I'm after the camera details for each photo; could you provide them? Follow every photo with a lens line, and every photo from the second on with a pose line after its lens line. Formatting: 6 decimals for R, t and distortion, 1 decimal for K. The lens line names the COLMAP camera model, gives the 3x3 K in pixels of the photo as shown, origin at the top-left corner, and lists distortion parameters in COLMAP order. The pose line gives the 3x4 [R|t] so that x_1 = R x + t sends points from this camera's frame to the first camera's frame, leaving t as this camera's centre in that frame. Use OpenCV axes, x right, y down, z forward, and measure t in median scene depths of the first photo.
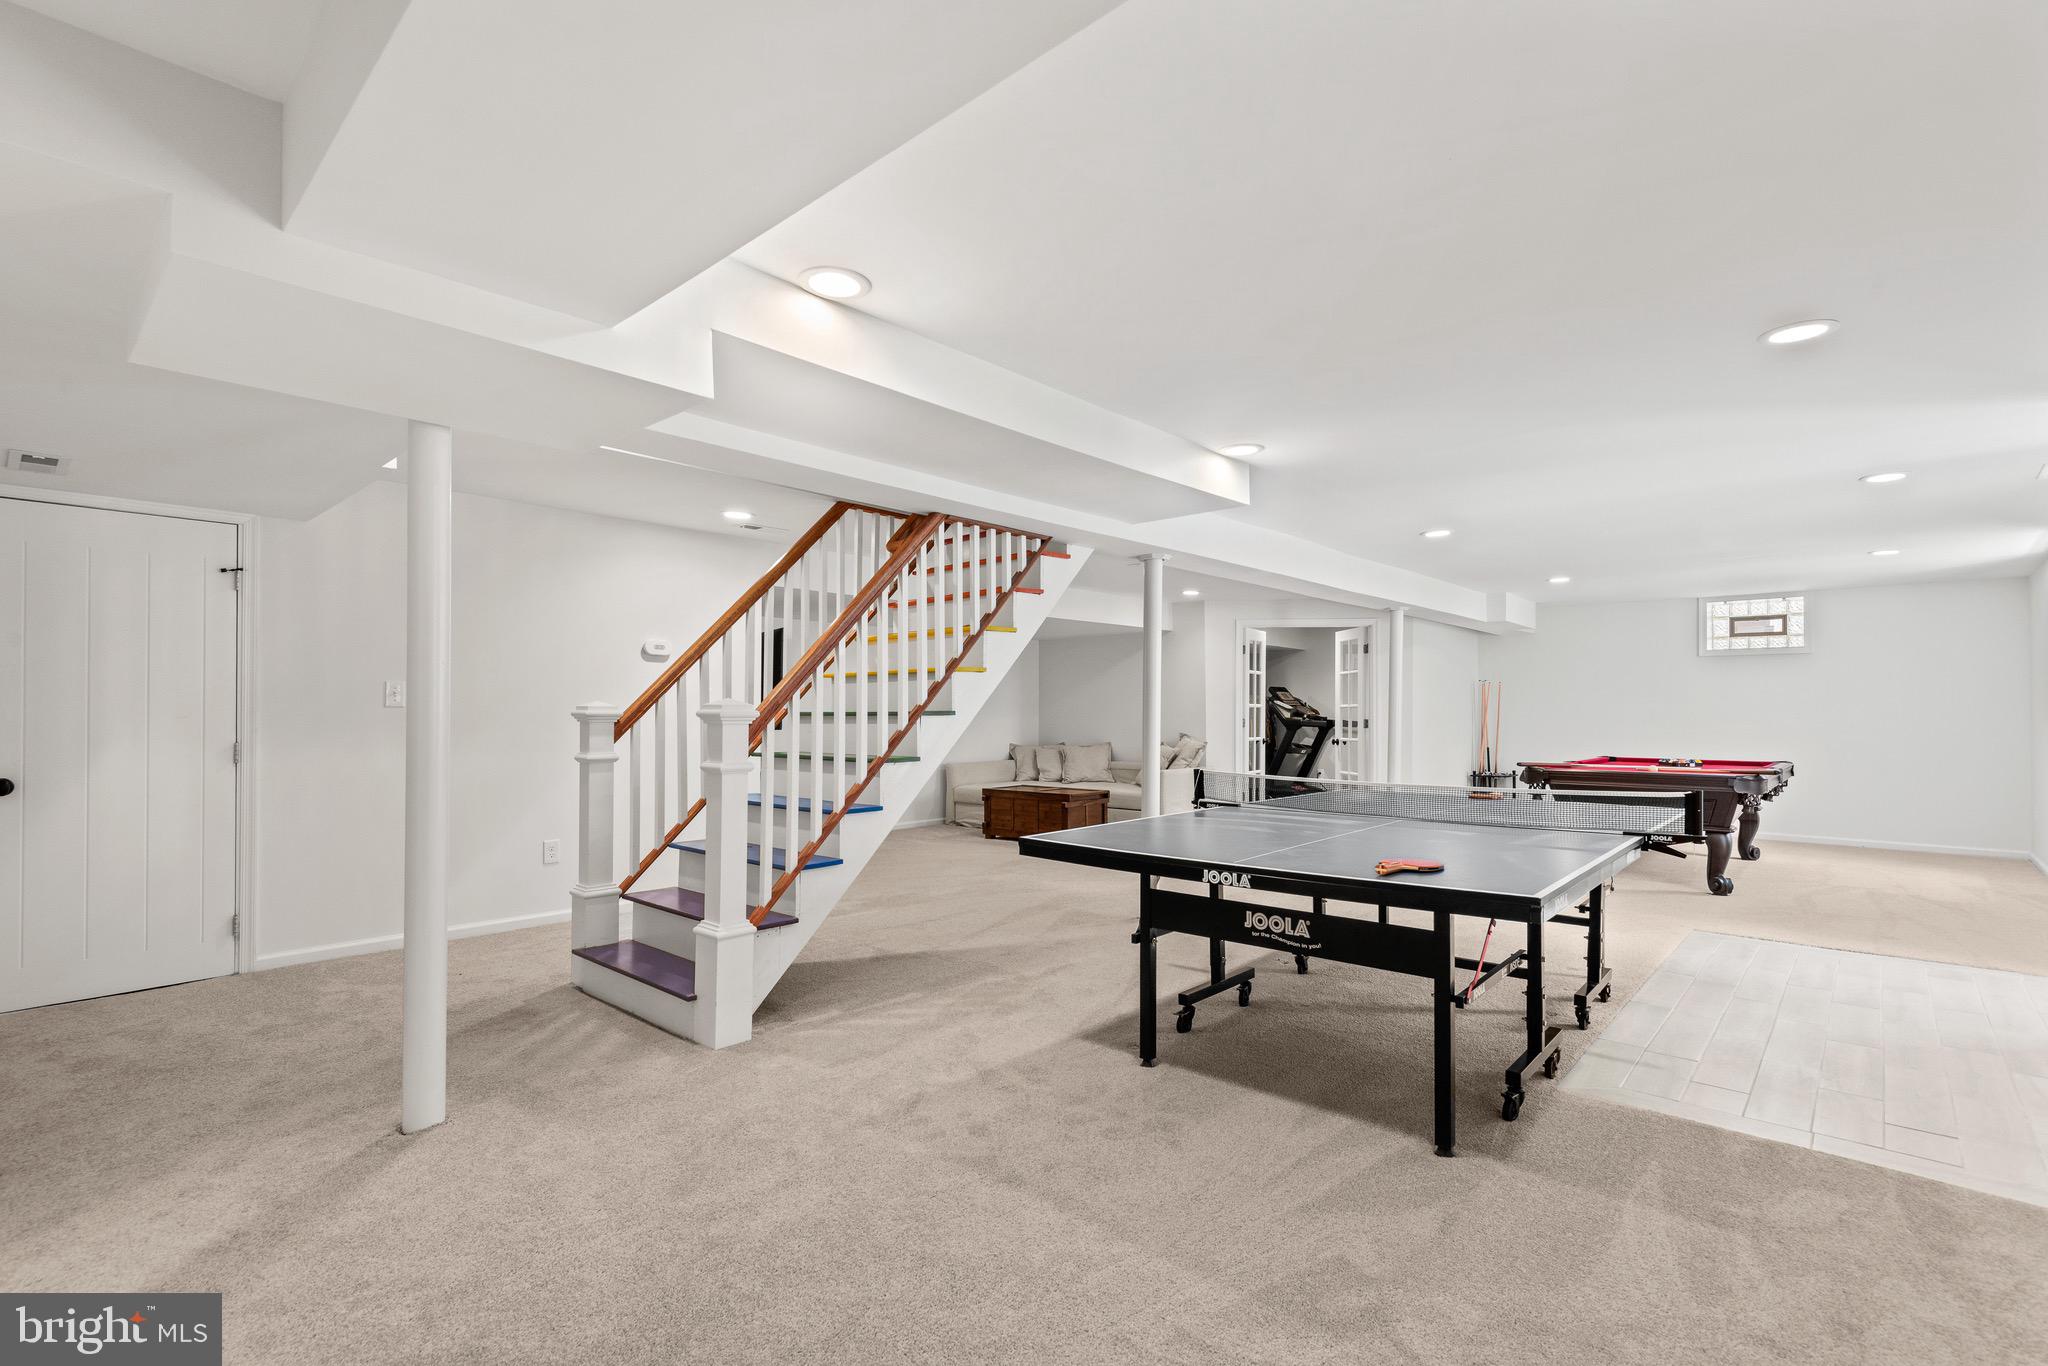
lens RADIAL K [[945.8, 0, 1019.3], [0, 945.8, 706.2], [0, 0, 1]] dist [0.012959, -0.000601]
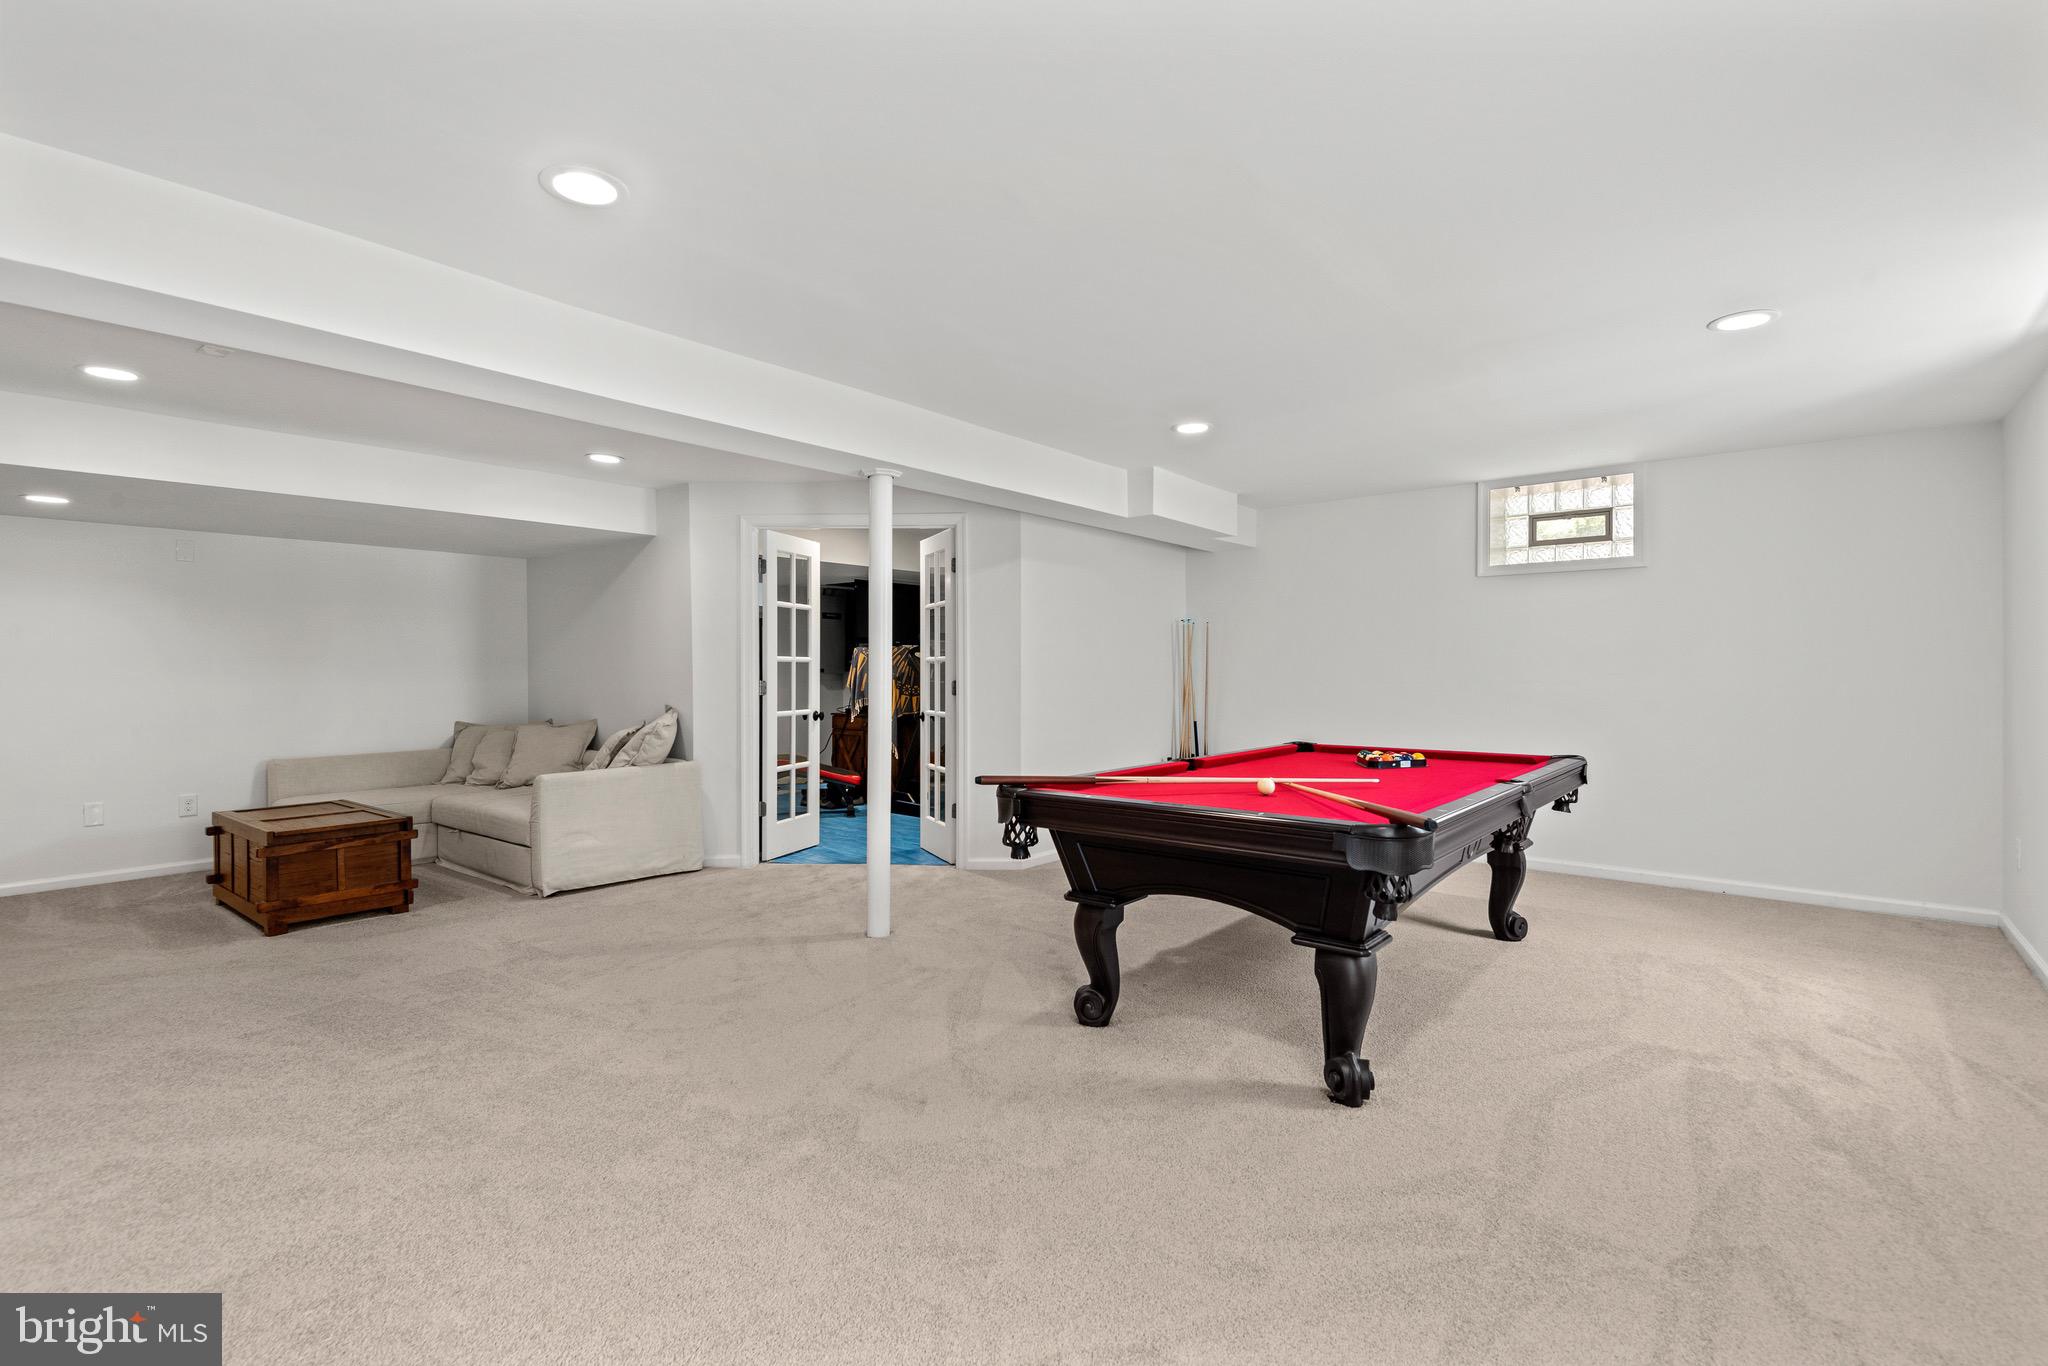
lens RADIAL K [[932.3, 0, 1024.0], [0, 932.3, 683.0], [0, 0, 1]] dist [0.020913, -0.000341]
pose [[0.998537, -0.006315, 0.053708, 0.383982], [0.005279, 0.999798, 0.019412, 0.003986], [-0.053820, -0.019100, 0.998368, 0.402212]]
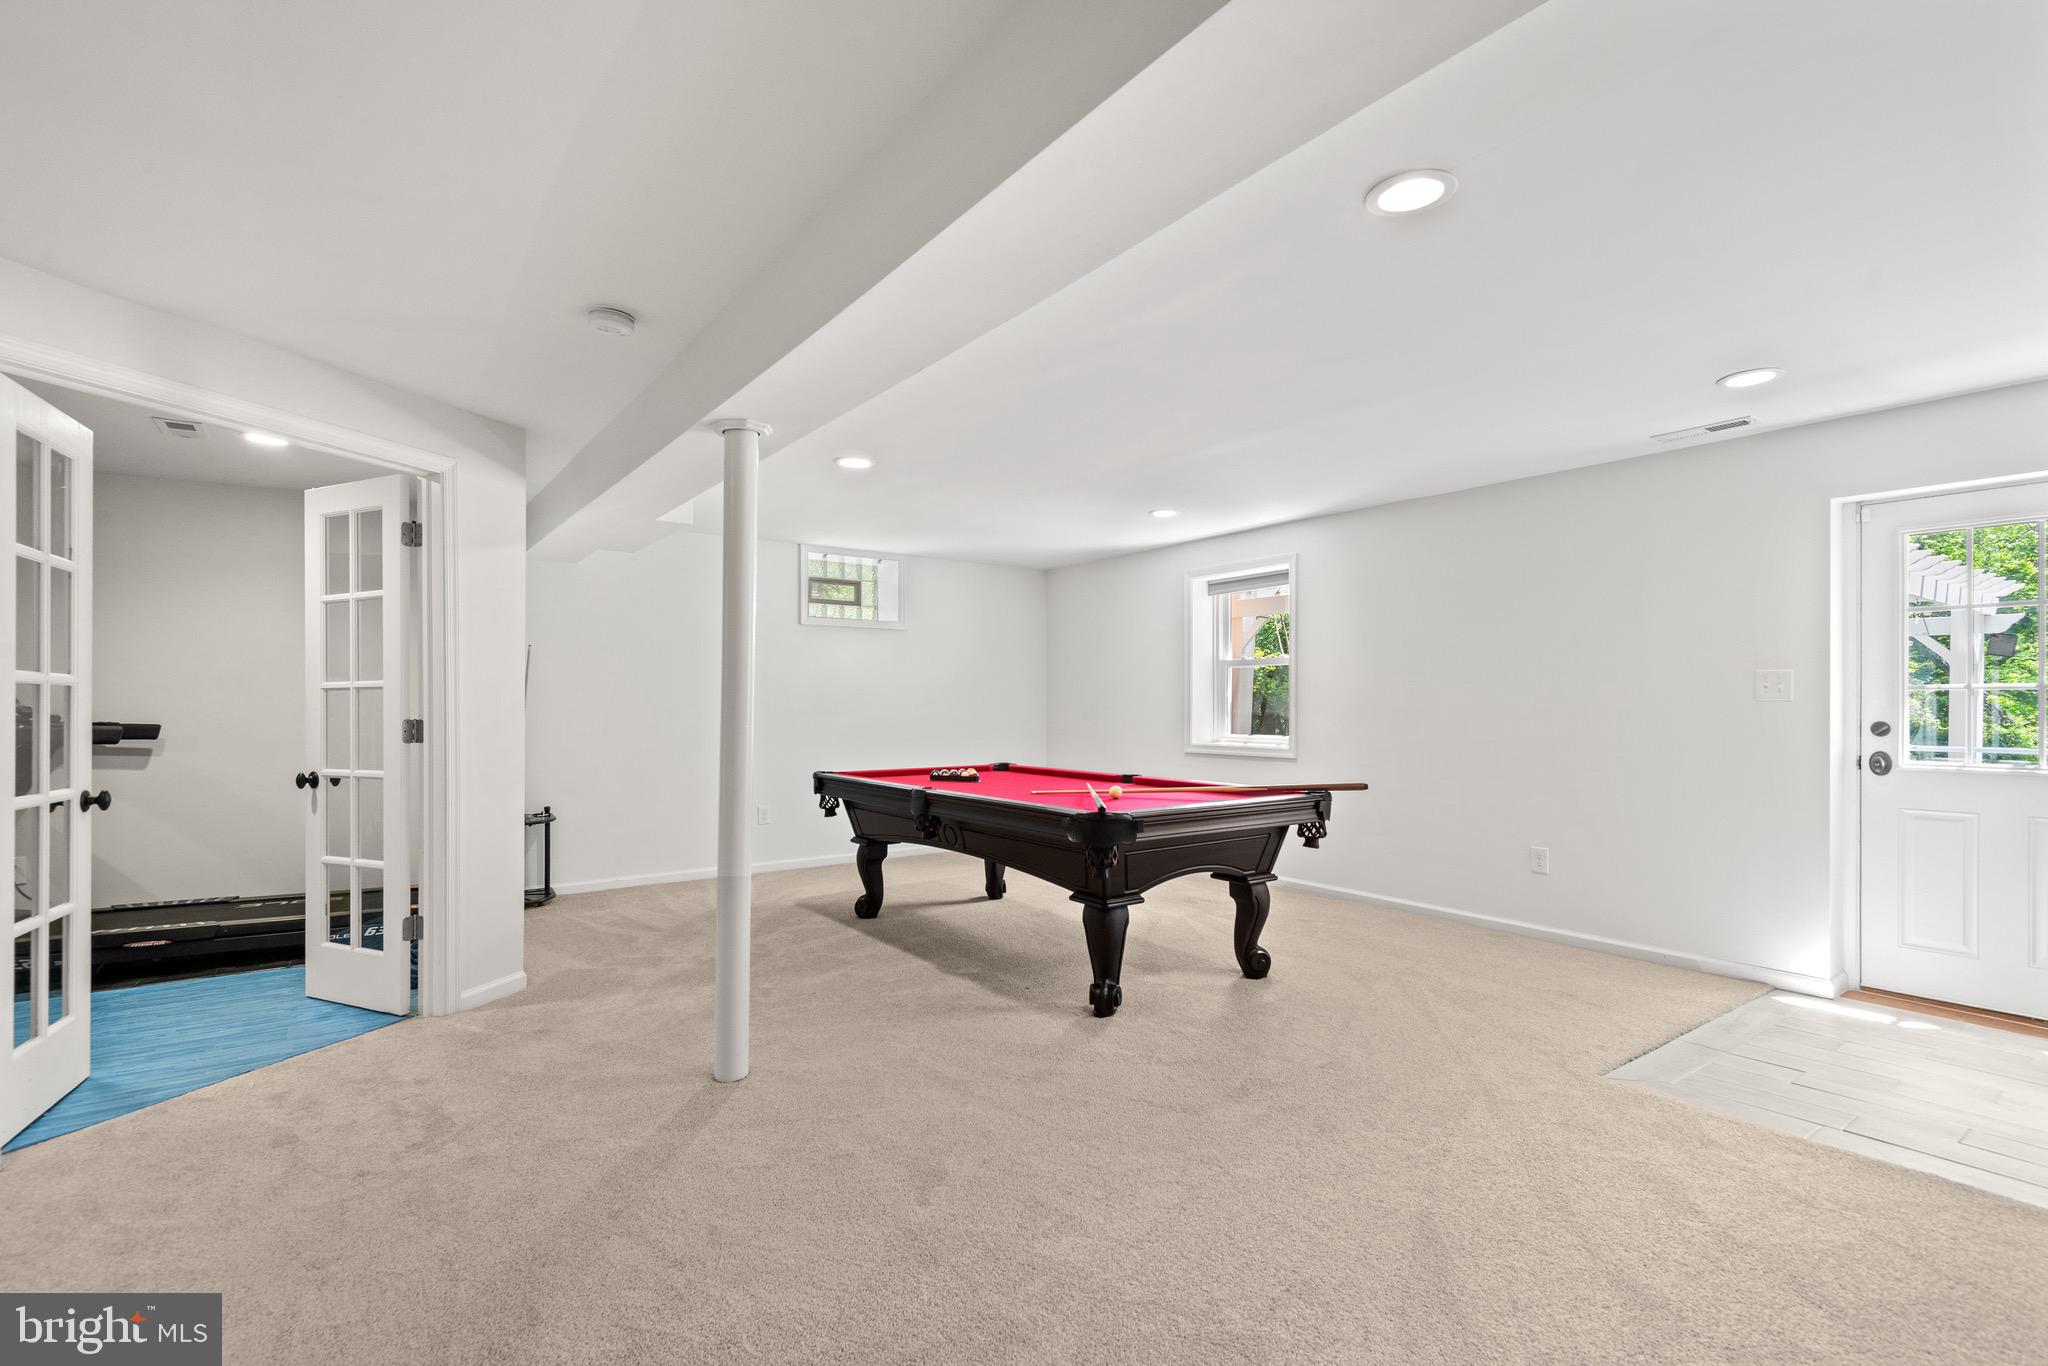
lens RADIAL K [[945.8, 0, 1019.3], [0, 945.8, 706.2], [0, 0, 1]] dist [0.012959, -0.000601]
pose [[0.200424, -0.006770, 0.979686, 0.037765], [-0.008233, 0.999929, 0.008594, 0.002695], [-0.979675, -0.009788, 0.200354, 0.691257]]
